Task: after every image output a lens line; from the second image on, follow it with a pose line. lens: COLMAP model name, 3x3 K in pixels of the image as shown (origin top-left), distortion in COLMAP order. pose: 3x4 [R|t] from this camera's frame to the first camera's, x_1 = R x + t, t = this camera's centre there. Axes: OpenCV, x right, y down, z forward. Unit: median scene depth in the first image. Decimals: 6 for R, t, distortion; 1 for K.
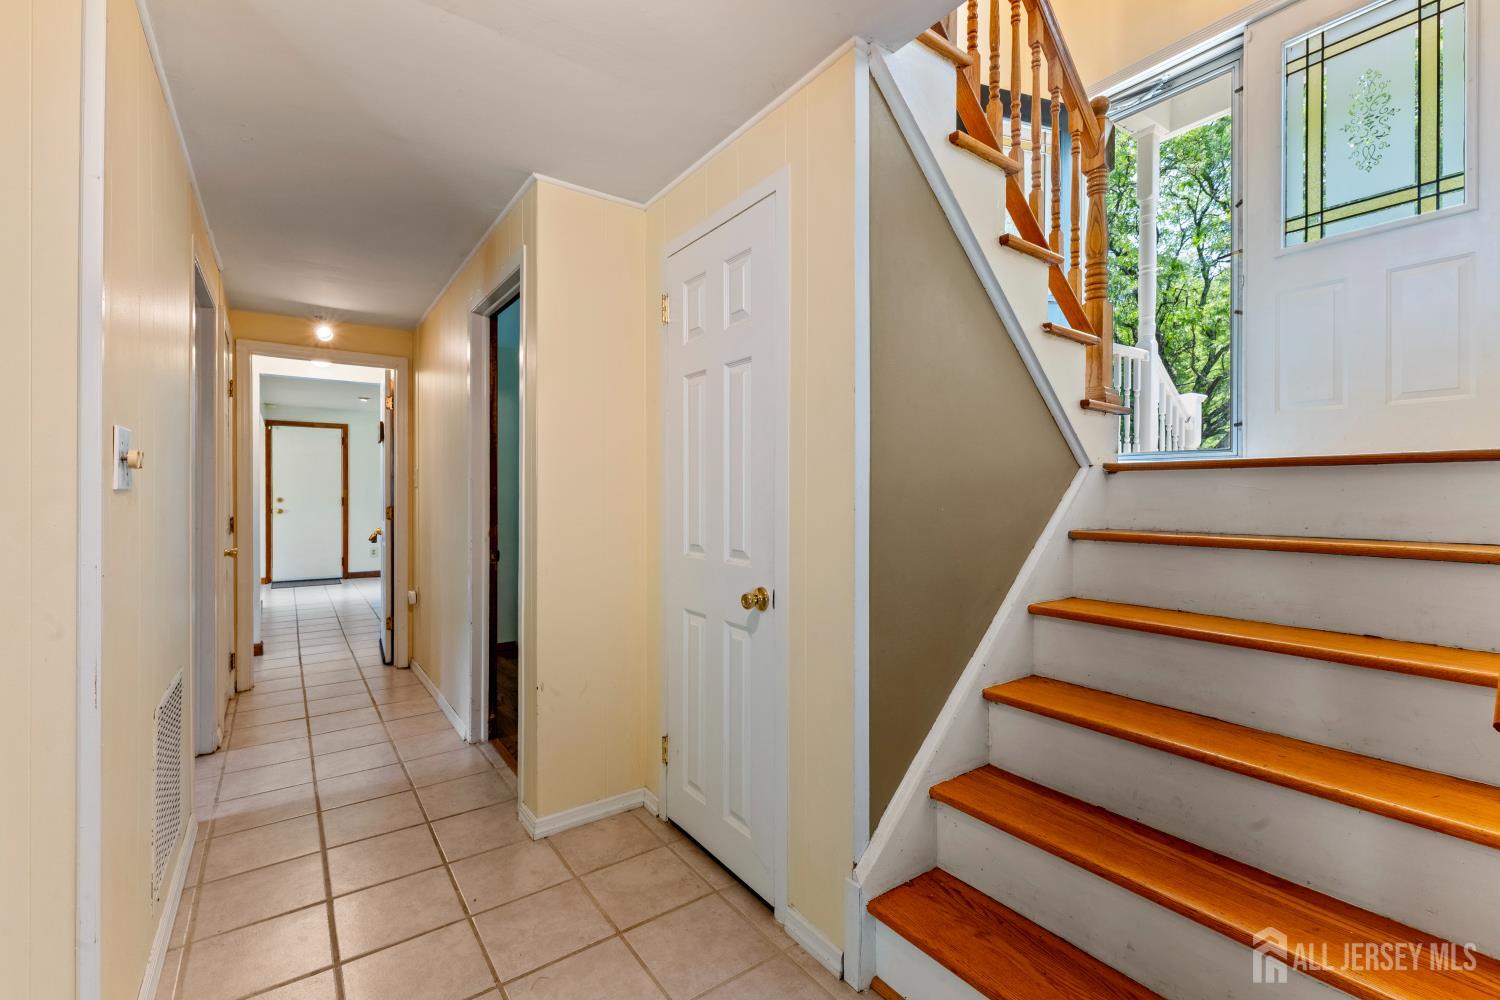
lens RADIAL K [[643.0, 0, 751.6], [0, 643.0, 489.9], [0, 0, 1]] dist [0.001493, 0.000152]
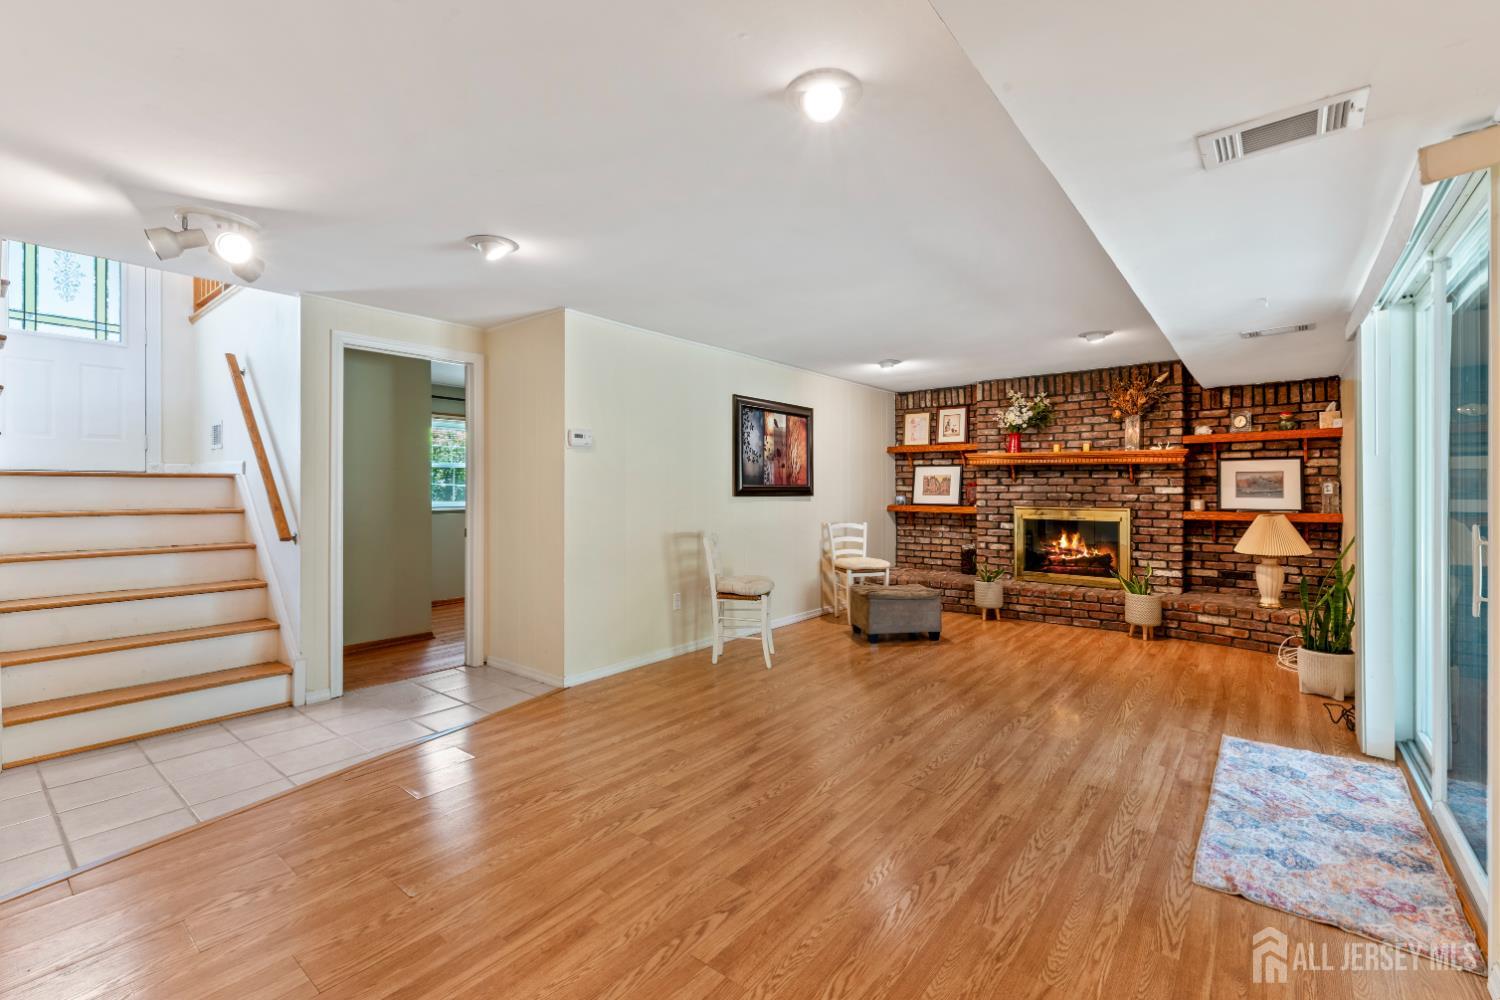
lens RADIAL K [[643.0, 0, 751.6], [0, 643.0, 489.9], [0, 0, 1]] dist [0.001493, 0.000152]
pose [[-0.261706, -0.003583, 0.965141, -1.626895], [-0.000044, 0.999993, 0.003701, -0.004566], [-0.965148, 0.000926, -0.261704, -0.424439]]
